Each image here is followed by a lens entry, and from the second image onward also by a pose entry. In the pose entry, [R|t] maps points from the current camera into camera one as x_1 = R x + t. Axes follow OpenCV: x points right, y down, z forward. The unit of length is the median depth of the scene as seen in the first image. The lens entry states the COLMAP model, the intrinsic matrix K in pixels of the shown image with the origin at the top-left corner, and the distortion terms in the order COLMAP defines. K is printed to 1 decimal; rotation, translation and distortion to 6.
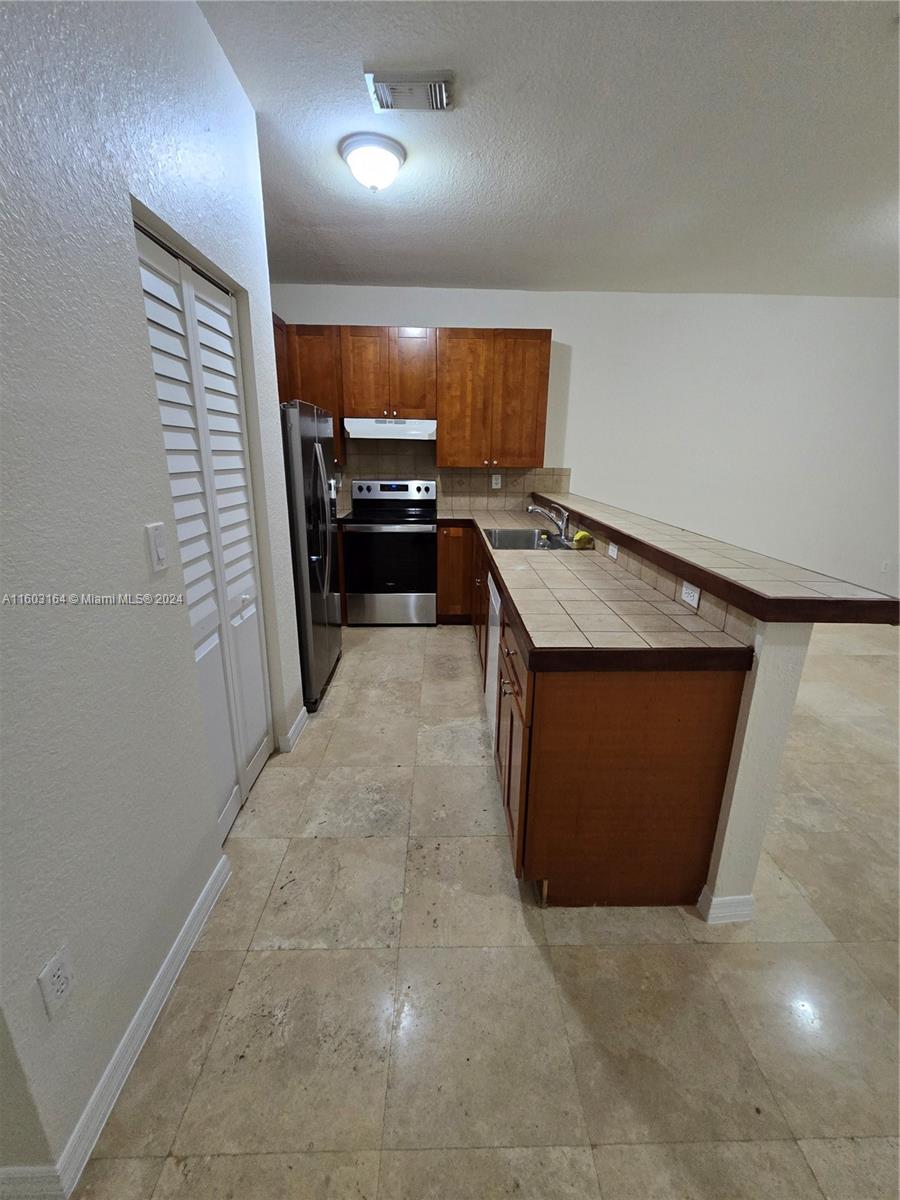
lens RADIAL K [[490.1, 0, 451.9], [0, 490.1, 597.1], [0, 0, 1]] dist [-0.003438, -0.000112]
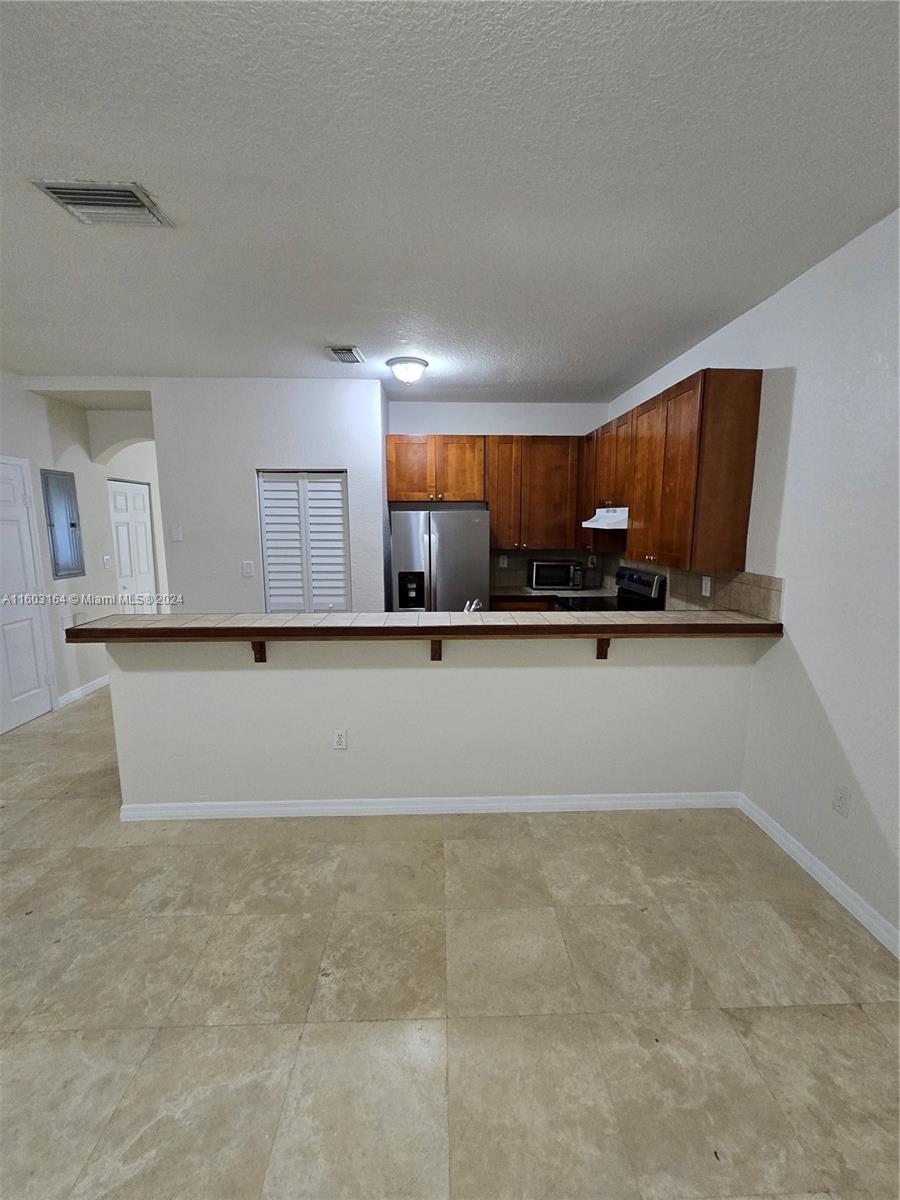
lens RADIAL K [[490.1, 0, 454.9], [0, 490.1, 598.5], [0, 0, 1]] dist [-0.003438, -0.000112]
pose [[0.027969, 0.143731, -0.989222, 0.842644], [-0.284754, 0.949752, 0.129945, -0.229687], [0.958192, 0.278051, 0.067491, 0.683481]]
